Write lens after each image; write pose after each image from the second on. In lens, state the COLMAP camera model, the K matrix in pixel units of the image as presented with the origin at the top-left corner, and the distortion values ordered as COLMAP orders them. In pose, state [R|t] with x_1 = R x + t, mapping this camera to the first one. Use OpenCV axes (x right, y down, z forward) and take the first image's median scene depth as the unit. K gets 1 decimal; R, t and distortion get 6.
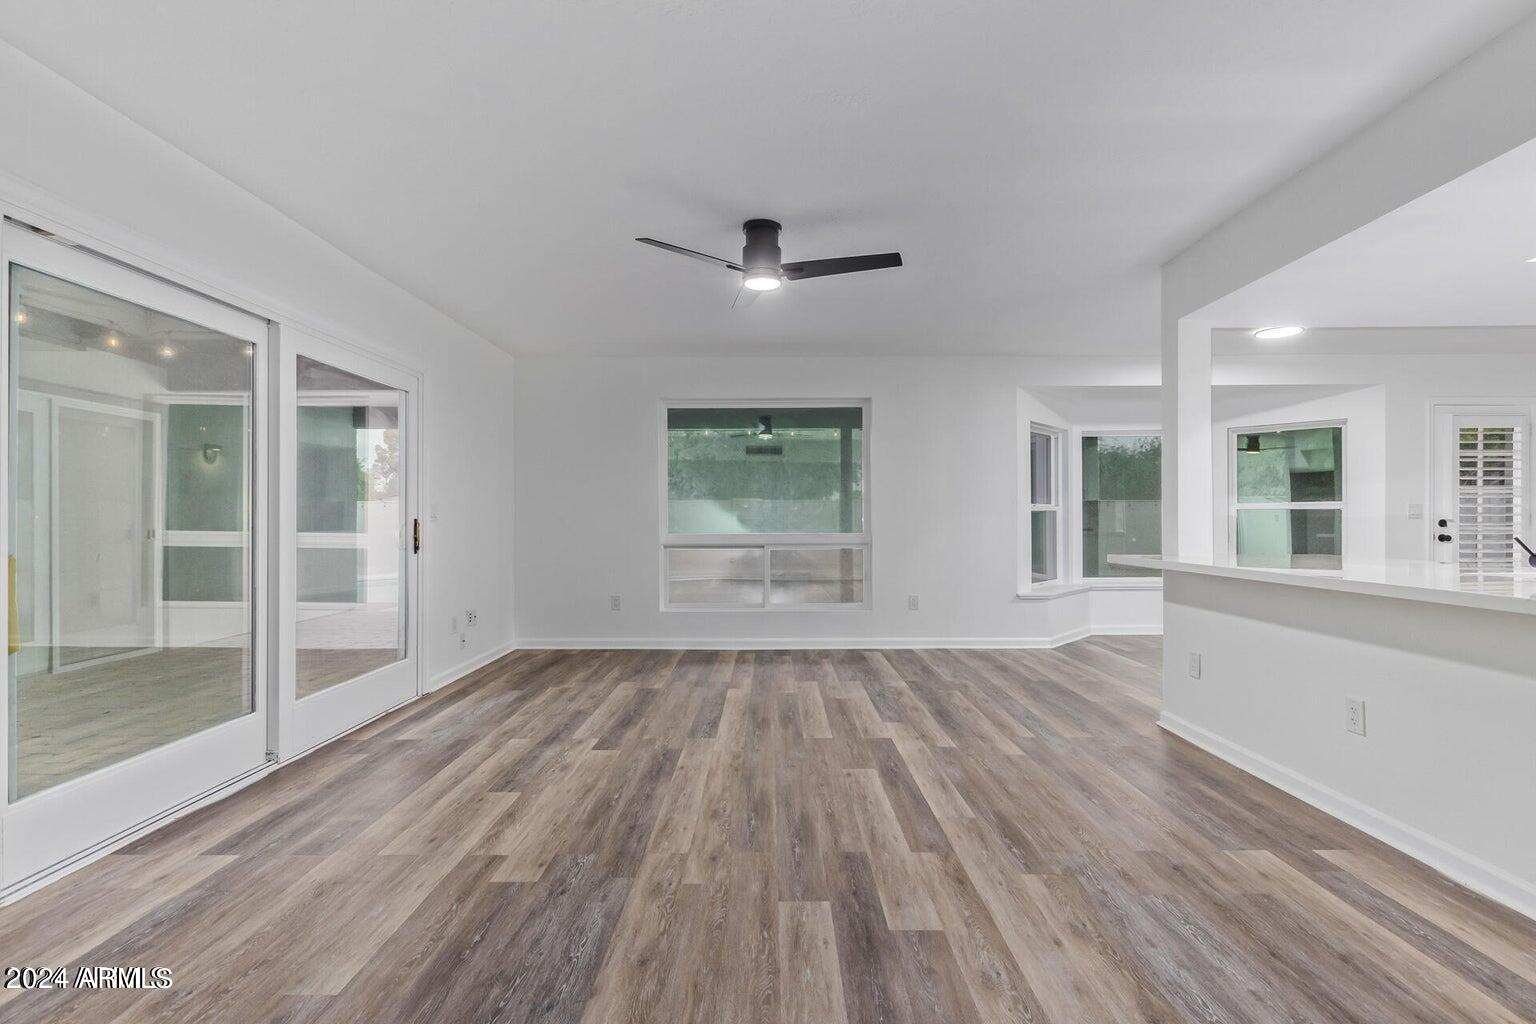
lens RADIAL K [[701.0, 0, 781.9], [0, 701.0, 517.6], [0, 0, 1]] dist [0.000315, -0.000991]
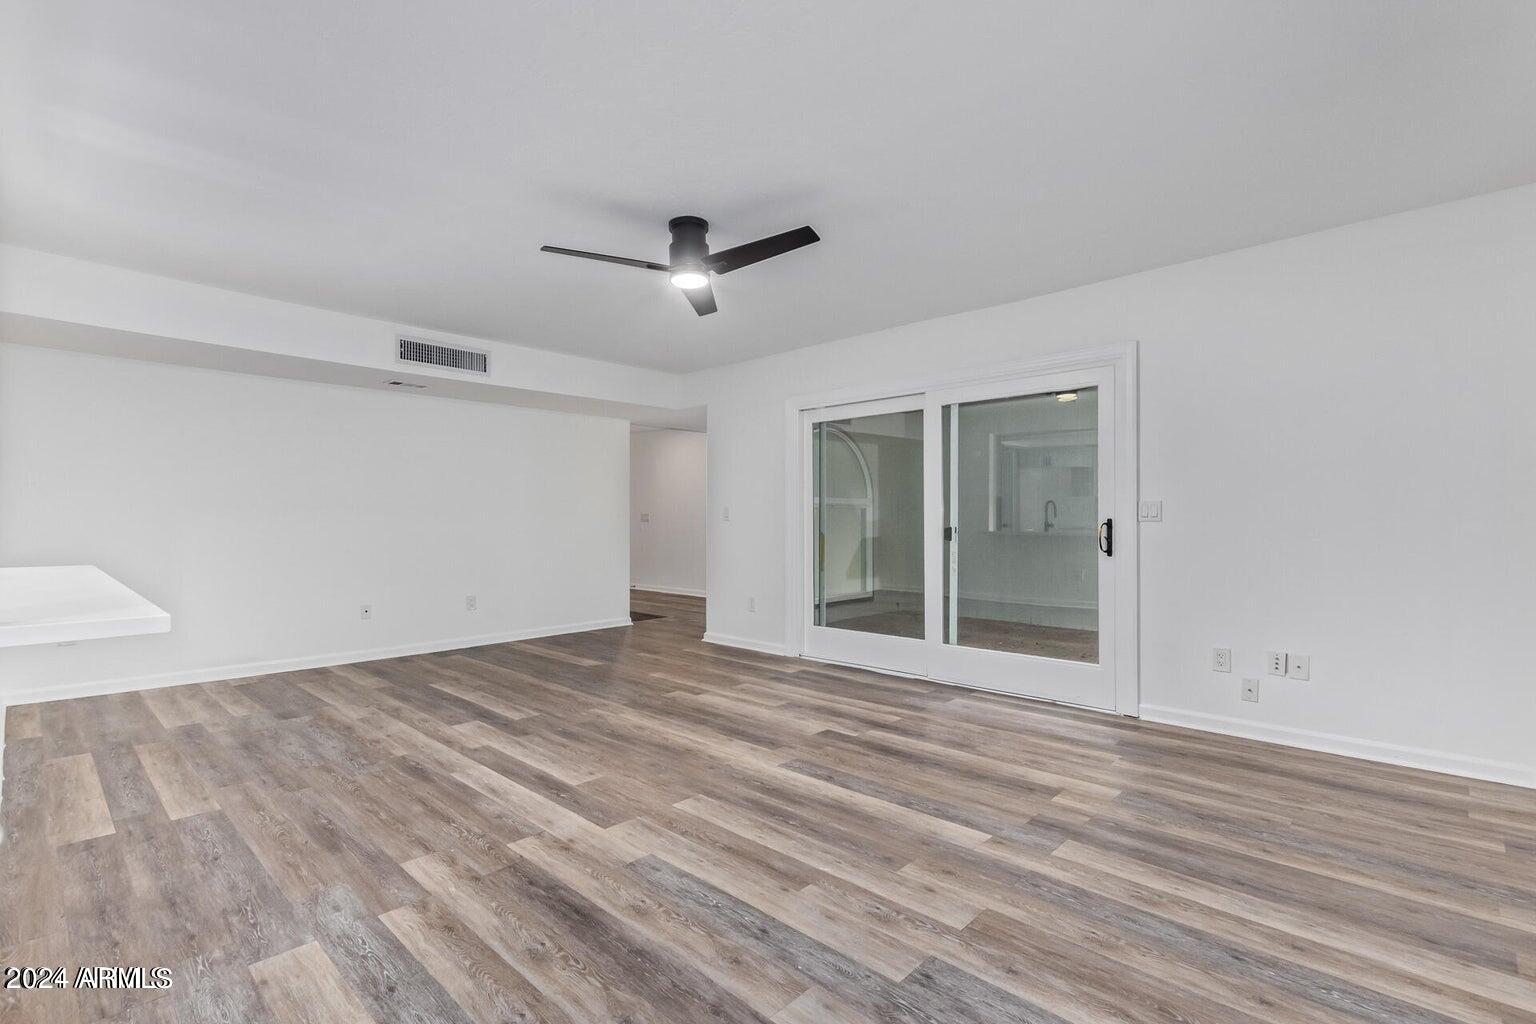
lens RADIAL K [[701.0, 0, 781.9], [0, 701.0, 517.6], [0, 0, 1]] dist [0.000315, -0.000991]
pose [[-0.684383, 0.001172, -0.729122, 0.722058], [0.003679, 0.999992, -0.001846, 0.001550], [0.729113, -0.003946, -0.684382, 2.124630]]
